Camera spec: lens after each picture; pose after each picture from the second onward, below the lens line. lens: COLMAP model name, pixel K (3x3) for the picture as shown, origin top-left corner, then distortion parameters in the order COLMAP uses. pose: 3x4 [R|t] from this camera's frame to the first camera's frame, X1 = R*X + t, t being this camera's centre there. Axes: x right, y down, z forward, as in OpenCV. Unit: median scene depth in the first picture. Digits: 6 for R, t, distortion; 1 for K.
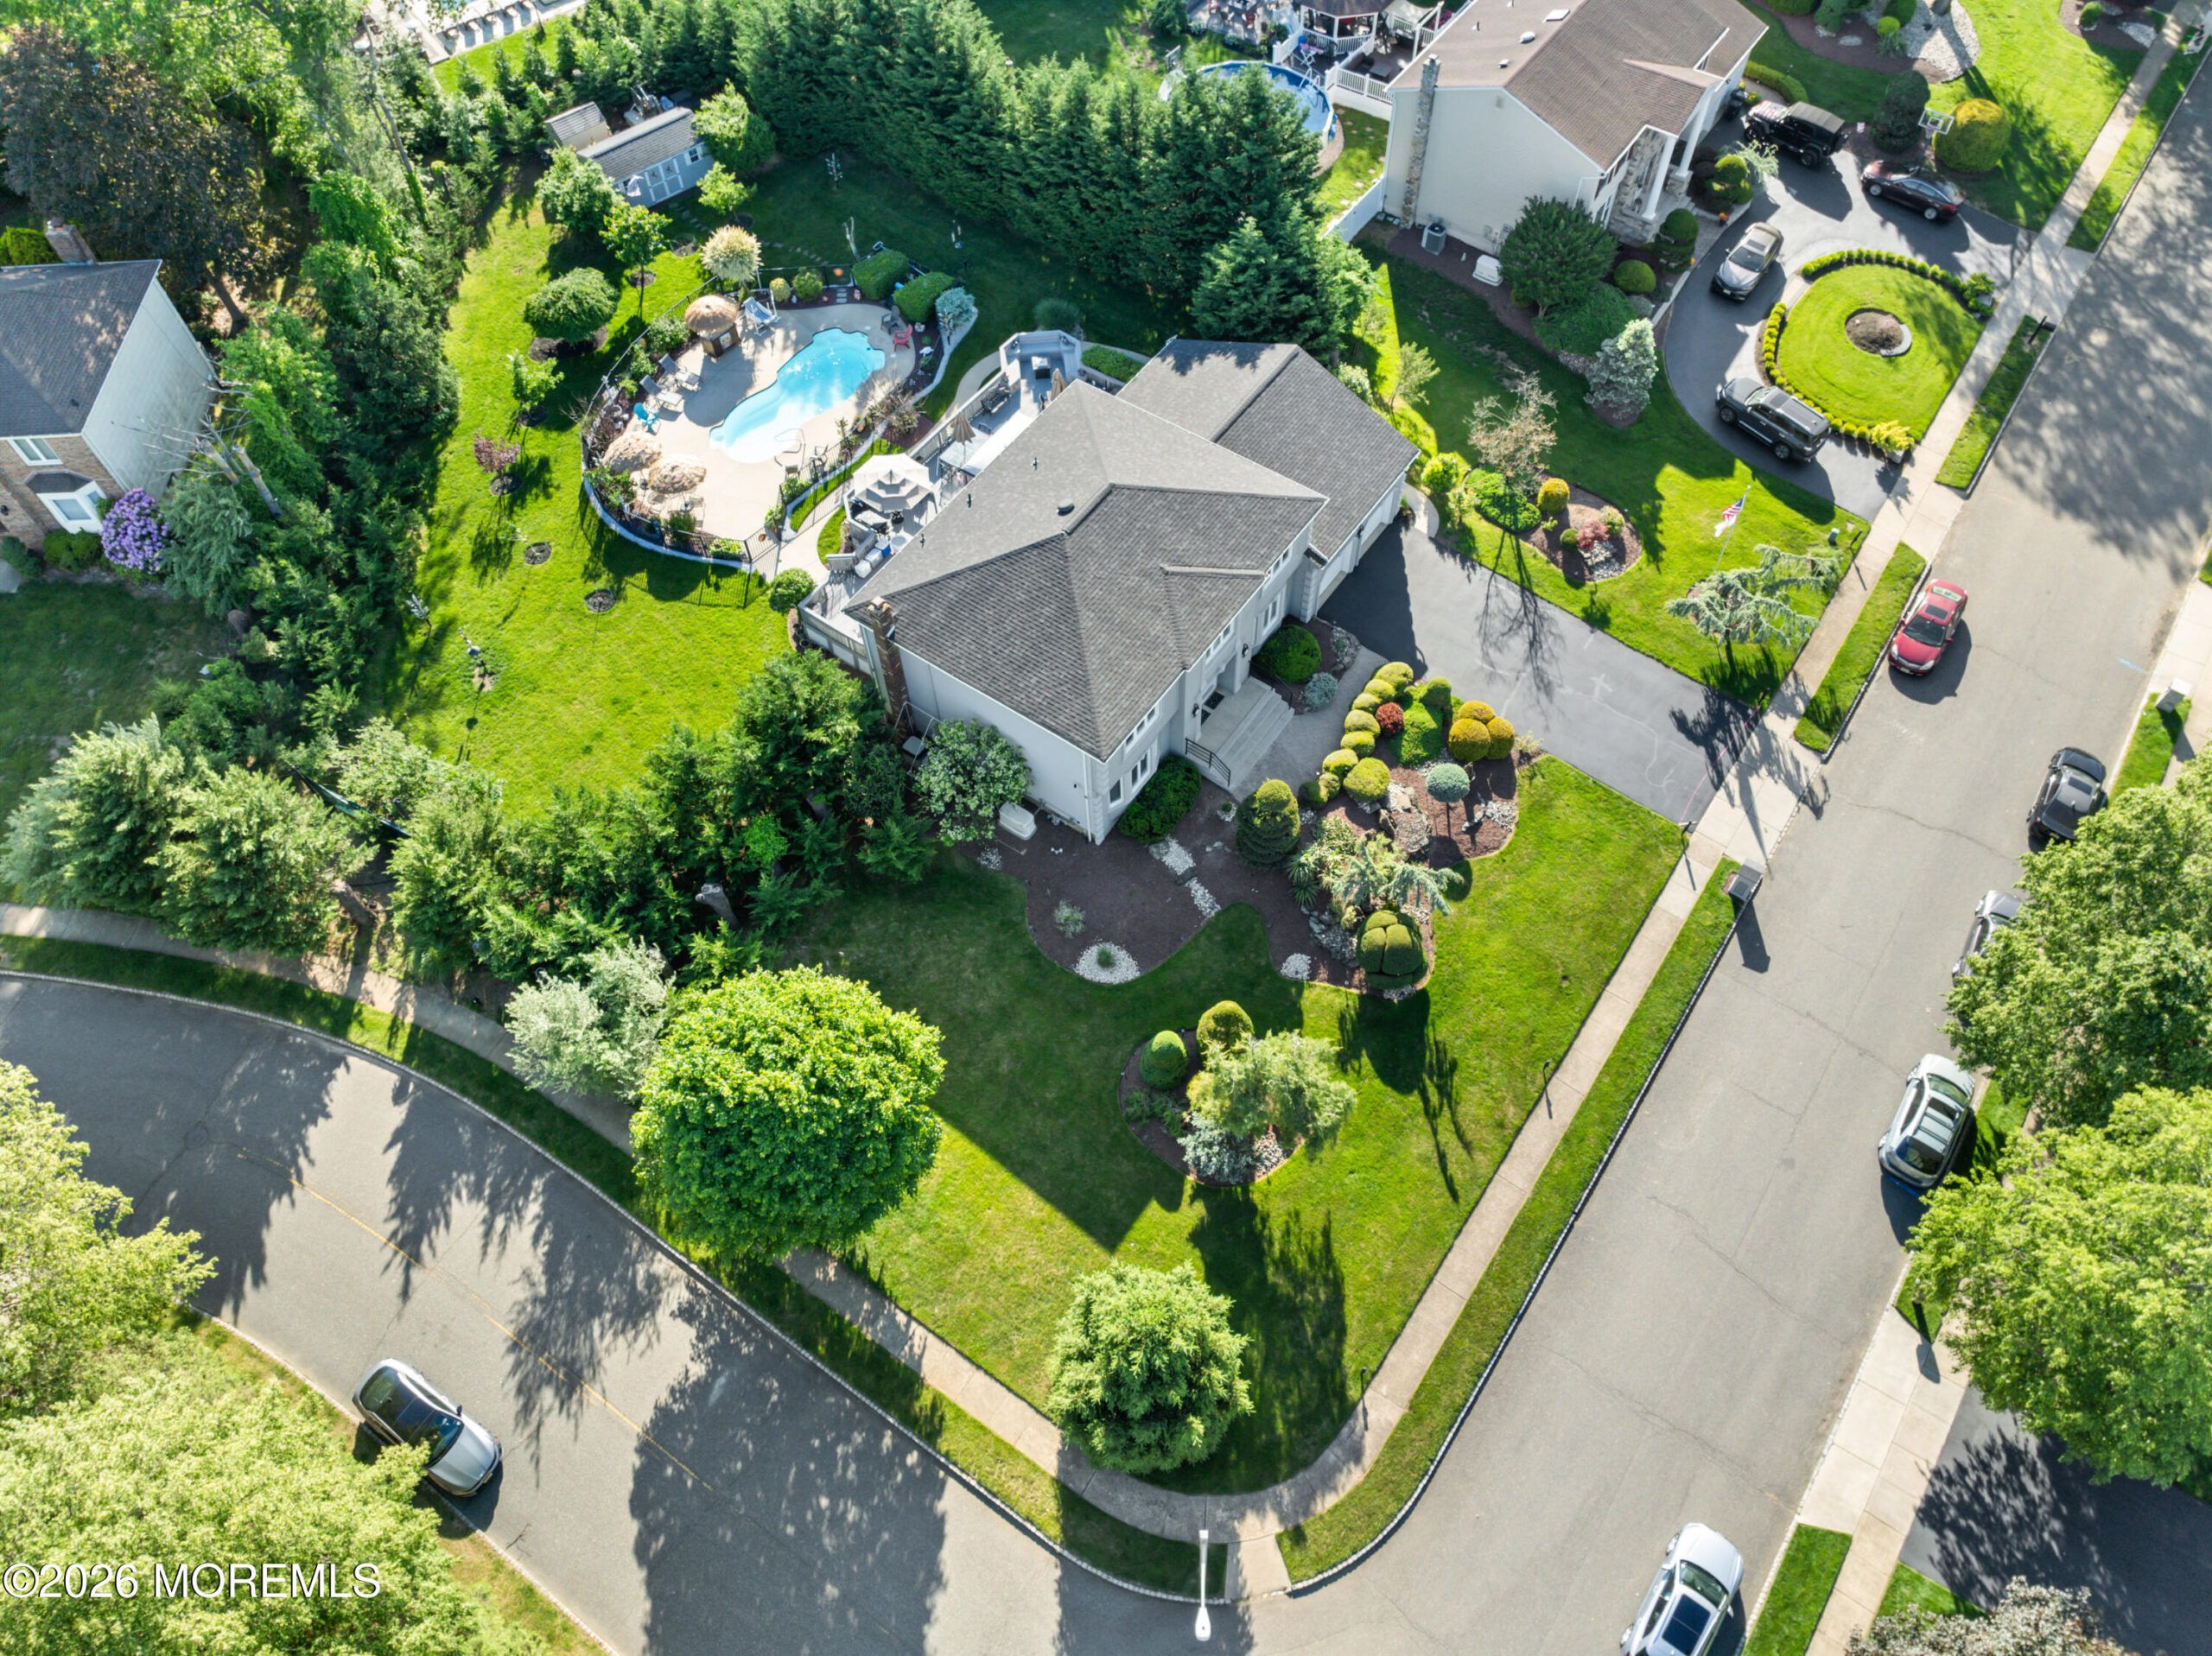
lens RADIAL K [[1552.3, 0, 1106.0], [0, 1552.3, 828.0], [0, 0, 1]] dist [-0.022164, -0.003146]
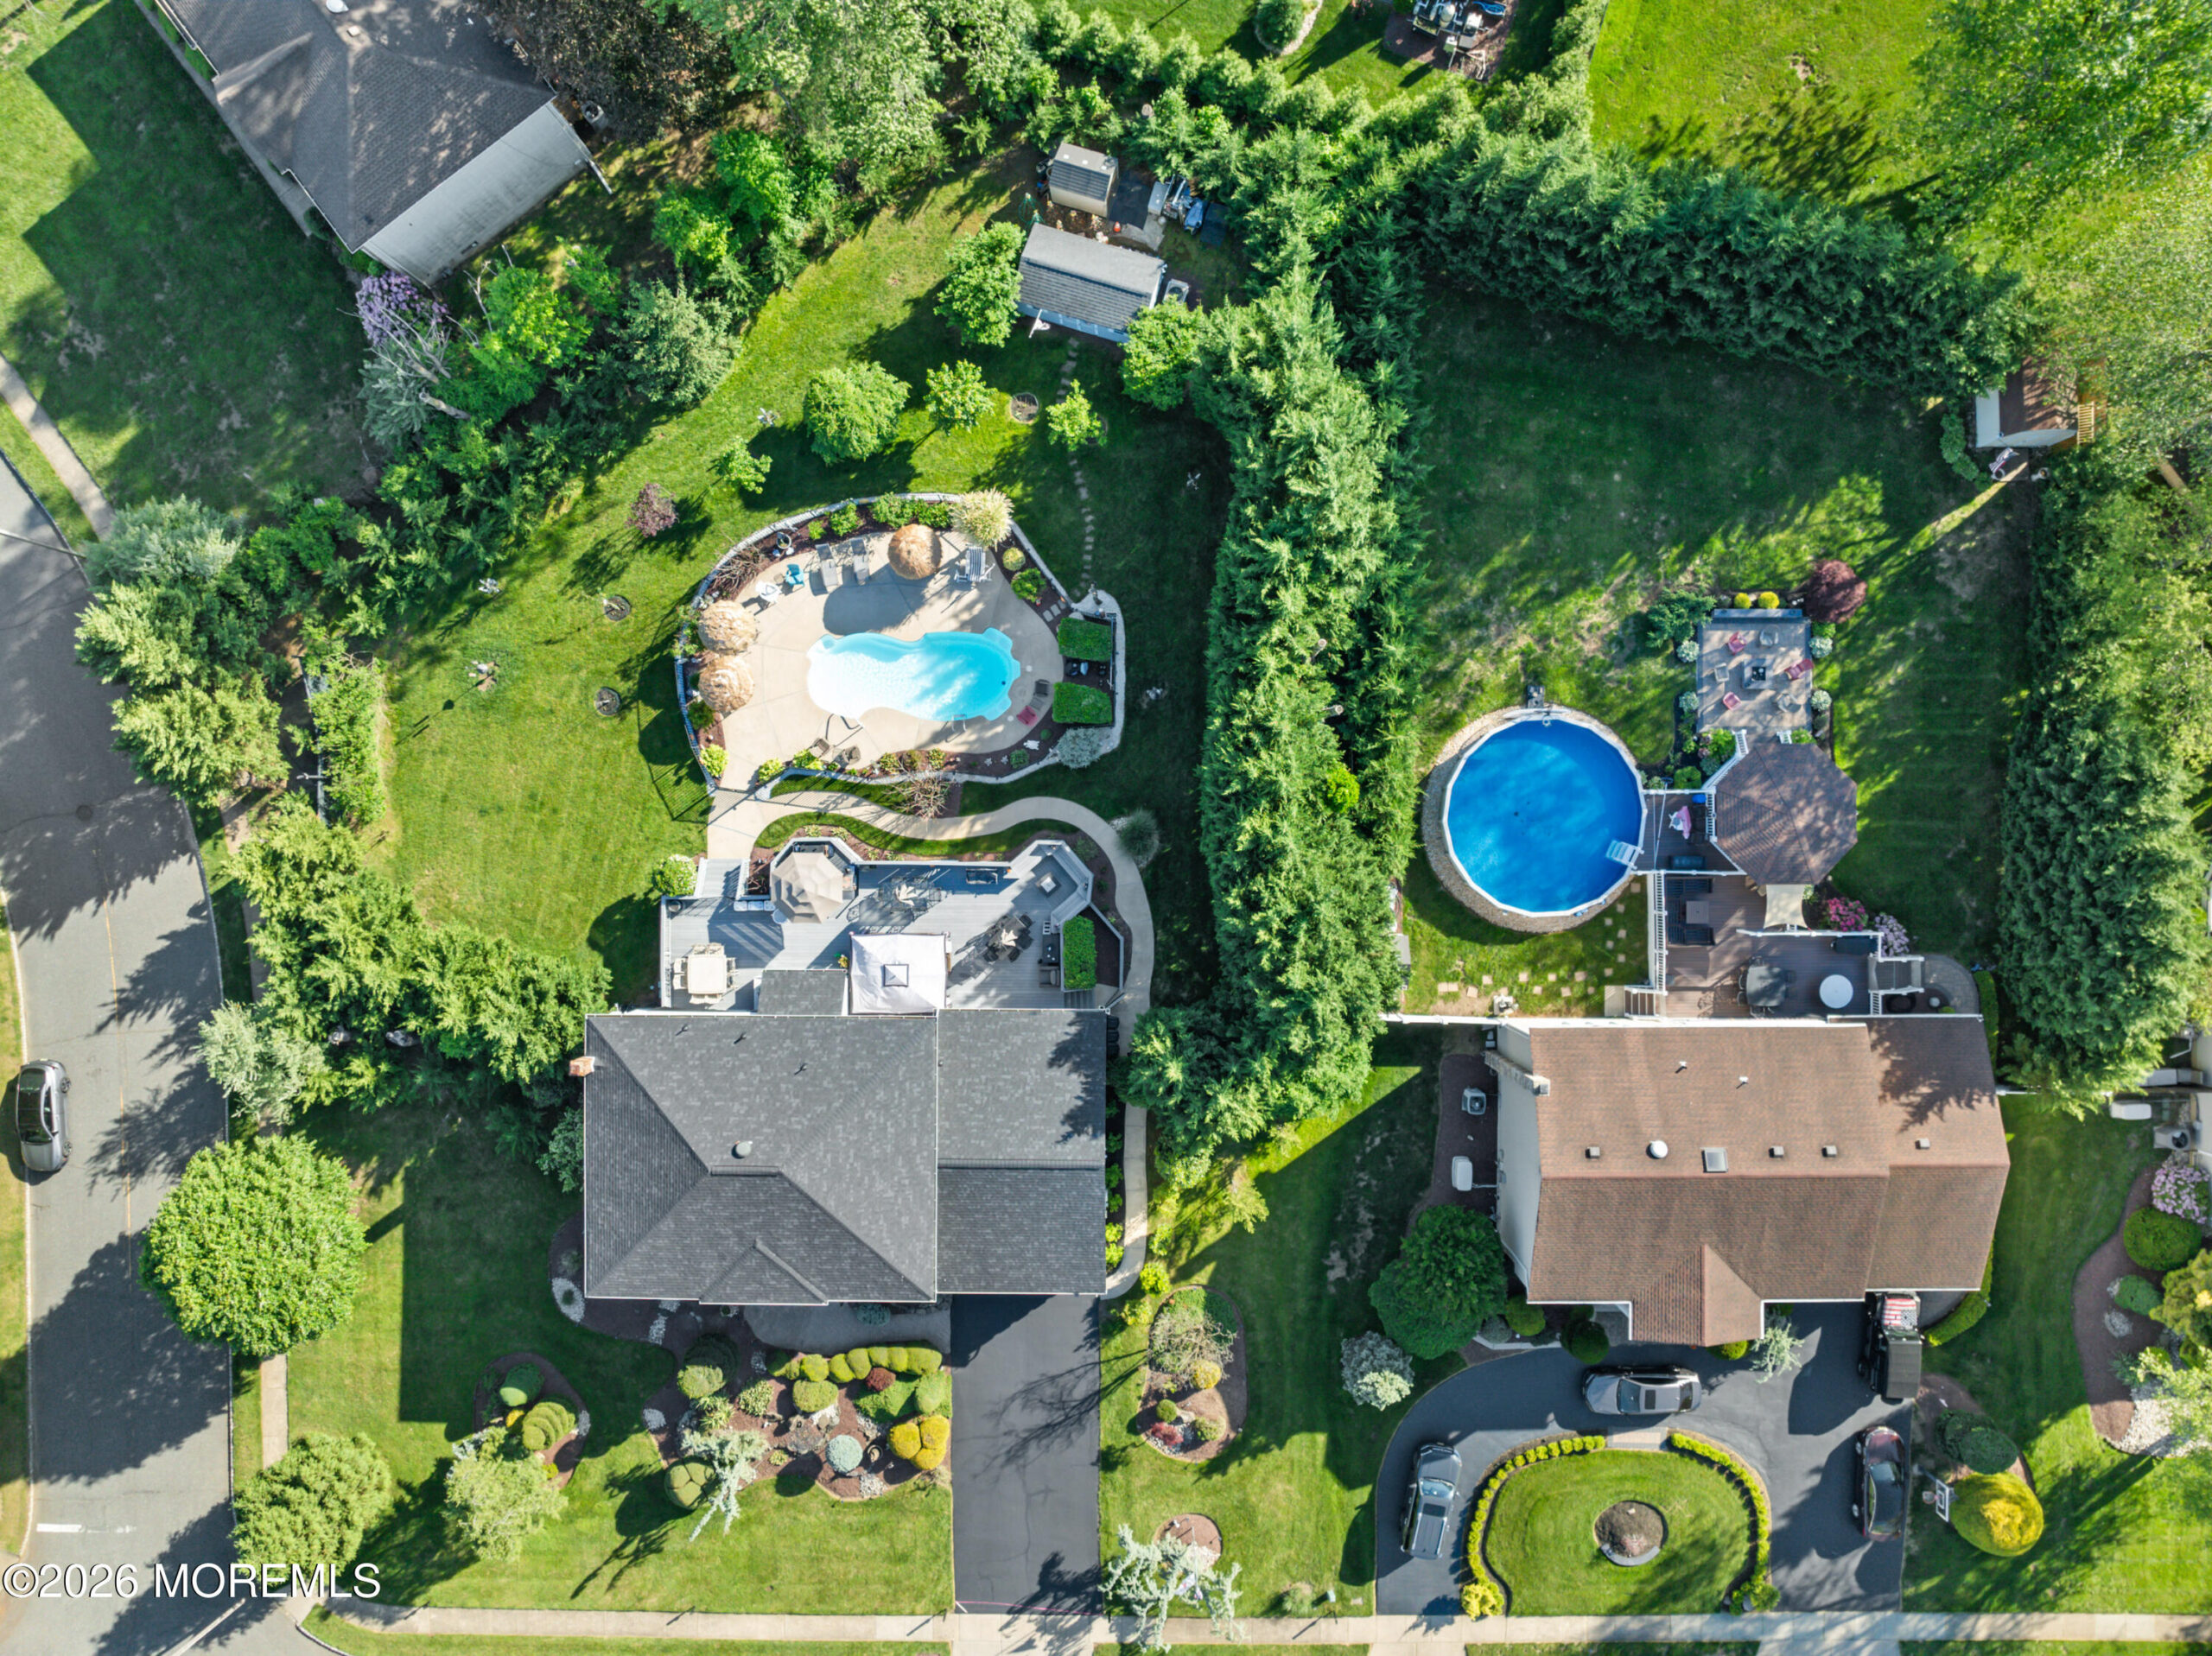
lens RADIAL K [[1545.4, 0, 1106.0], [0, 1545.4, 828.0], [0, 0, 1]] dist [-0.031413, -0.001470]
pose [[0.575794, 0.817509, 0.011833, -0.064877], [-0.684466, 0.474071, 0.553862, -0.932219], [0.447177, -0.327010, 0.832524, 0.226416]]
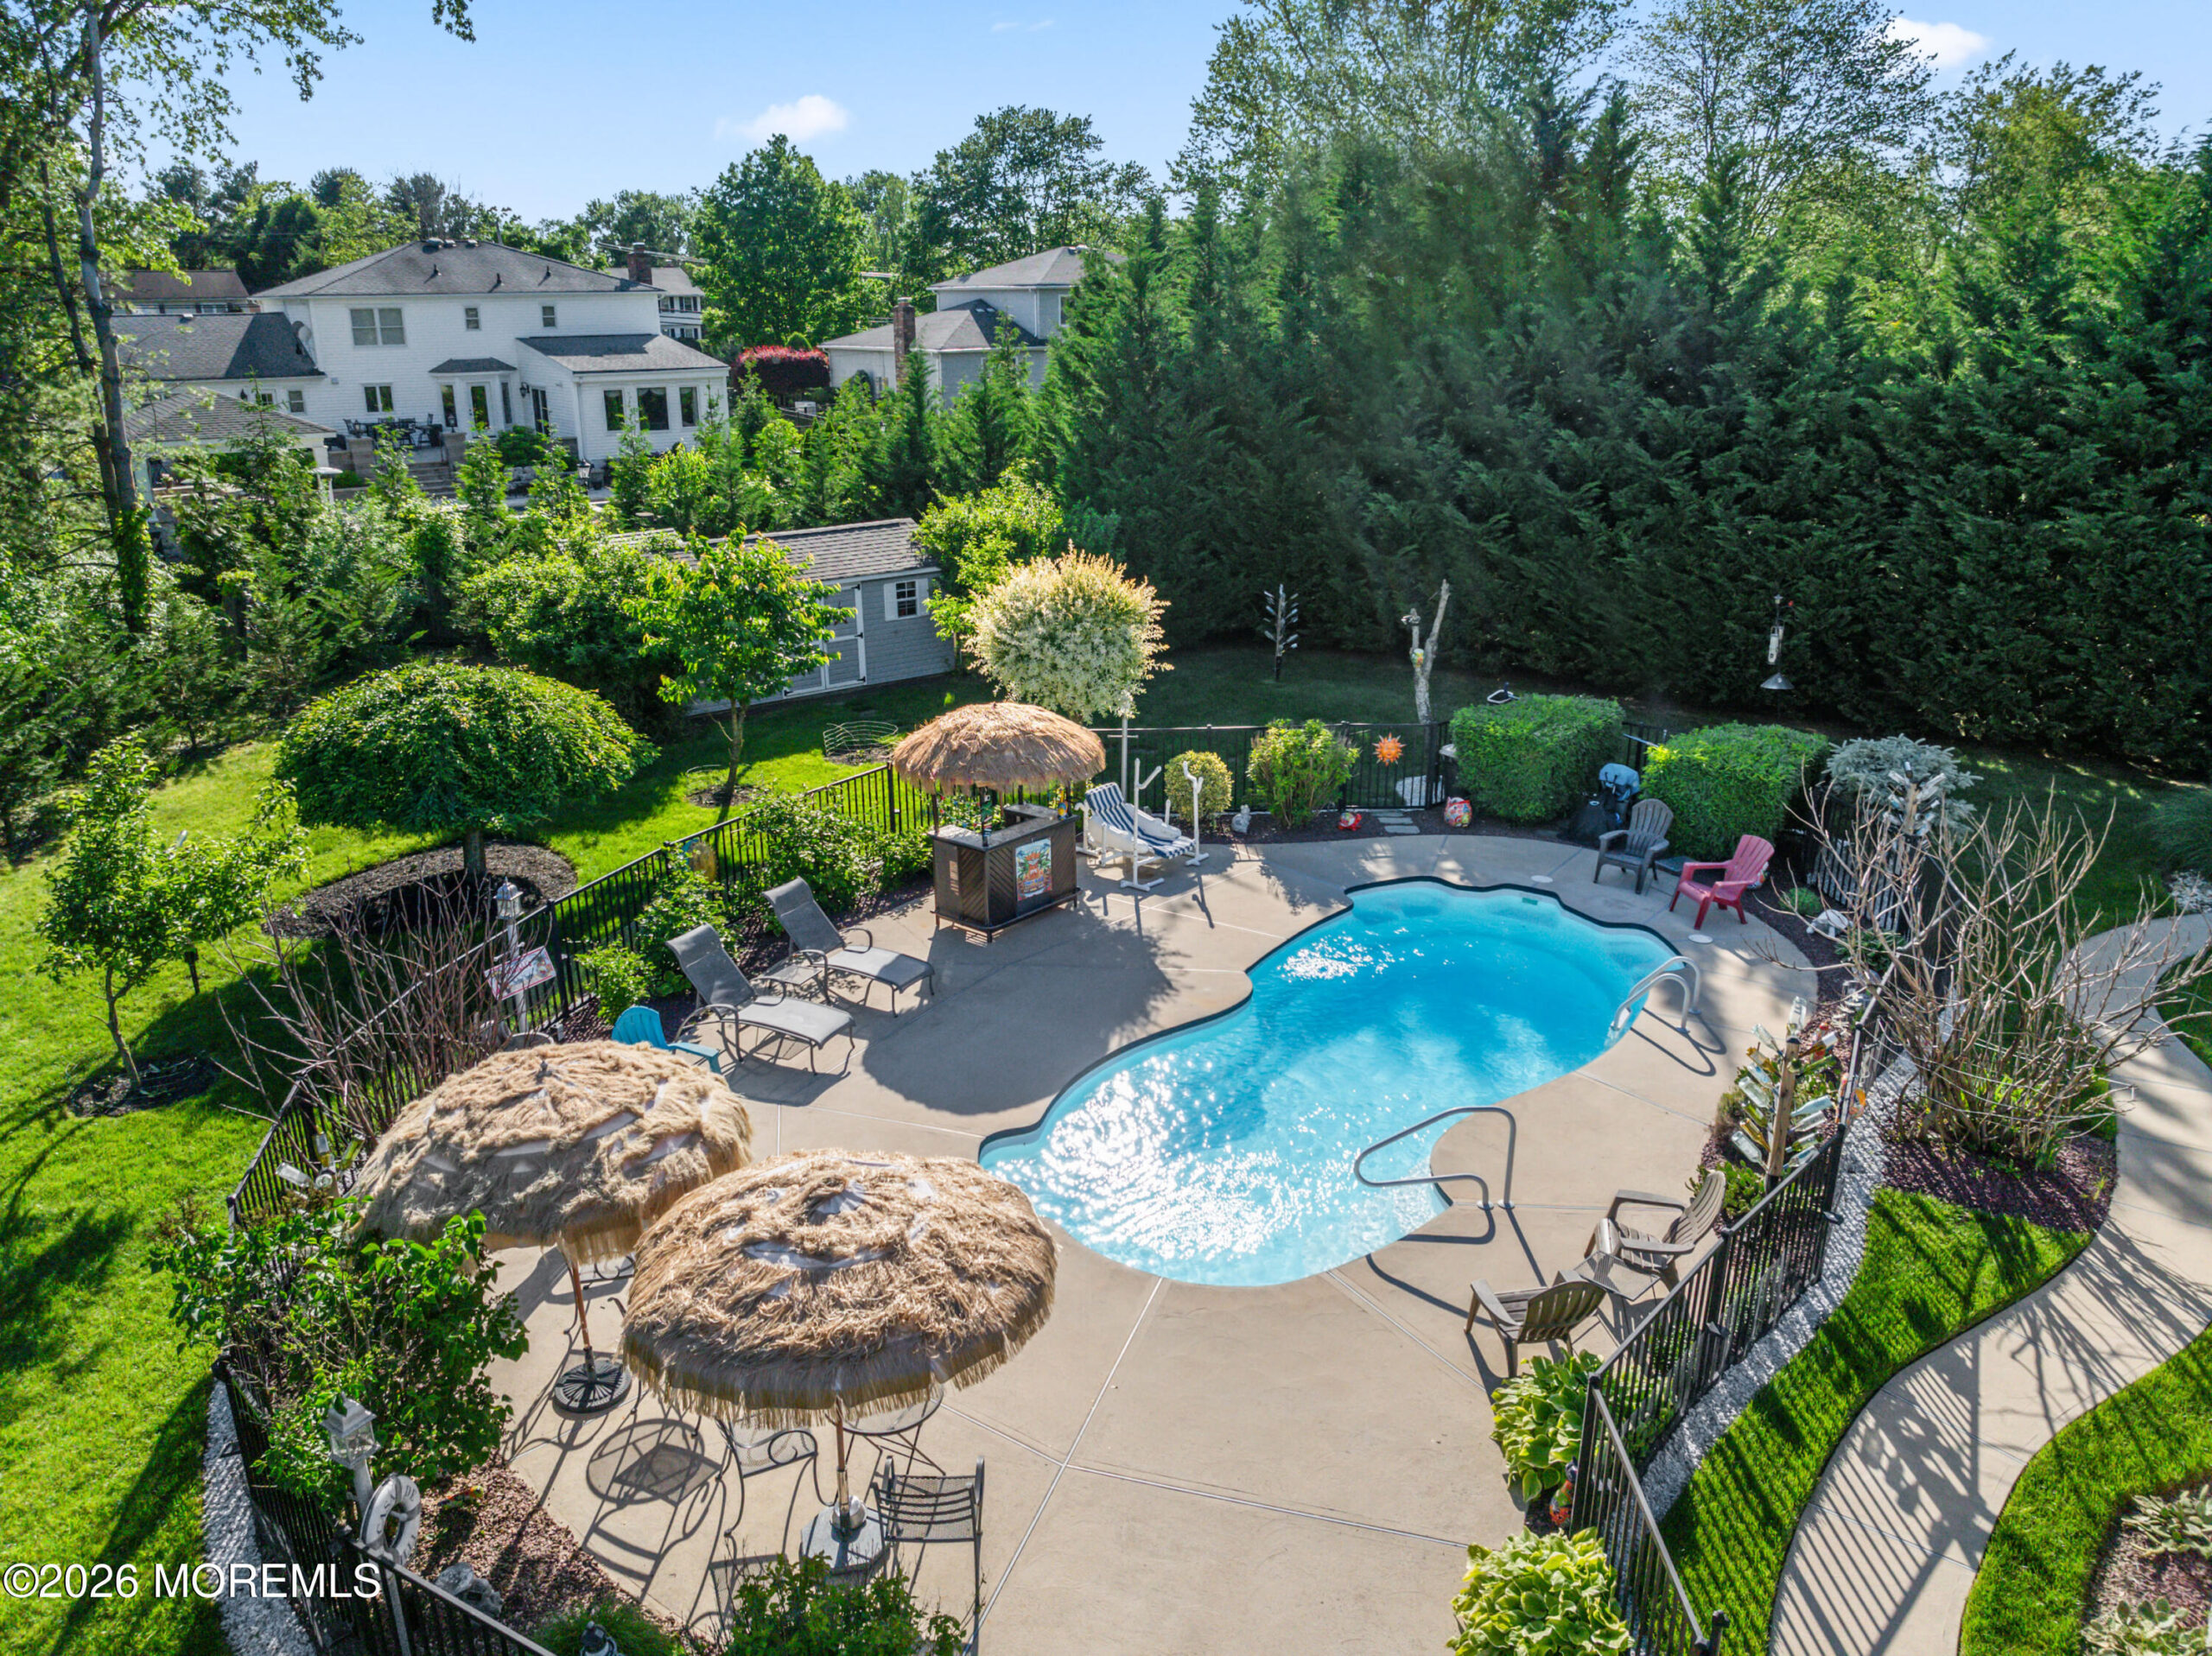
lens RADIAL K [[1601.1, 0, 1106.0], [0, 1601.1, 828.0], [0, 0, 1]] dist [-0.004478, -0.001360]
pose [[0.999905, 0.006137, -0.012321, -0.246847], [-0.012544, 0.774817, -0.632061, -0.166096], [0.005667, 0.632155, 0.774821, 0.846250]]
